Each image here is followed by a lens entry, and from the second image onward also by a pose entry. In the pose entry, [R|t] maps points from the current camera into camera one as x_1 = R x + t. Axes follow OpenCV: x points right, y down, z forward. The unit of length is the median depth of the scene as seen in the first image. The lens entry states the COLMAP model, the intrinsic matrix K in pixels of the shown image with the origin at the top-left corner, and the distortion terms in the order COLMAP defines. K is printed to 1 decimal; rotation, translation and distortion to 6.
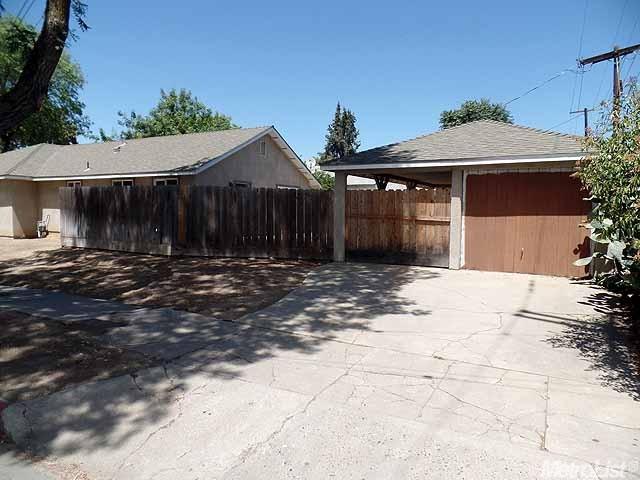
lens RADIAL K [[449.3, 0, 317.2], [0, 449.3, 235.2], [0, 0, 1]] dist [0.016448, -0.002629]
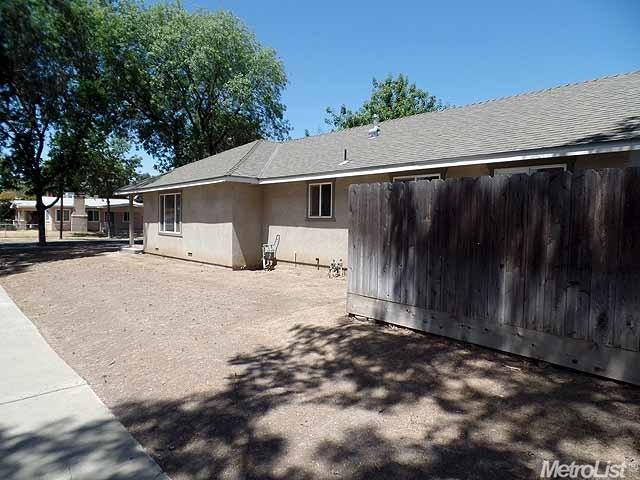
lens RADIAL K [[449.3, 0, 321.4], [0, 449.3, 242.7], [0, 0, 1]] dist [0.016448, -0.002629]
pose [[0.941533, 0.021452, -0.336236, -0.309566], [-0.024658, 0.999682, -0.005268, -0.032054], [0.336016, 0.013251, 0.941763, 0.396141]]
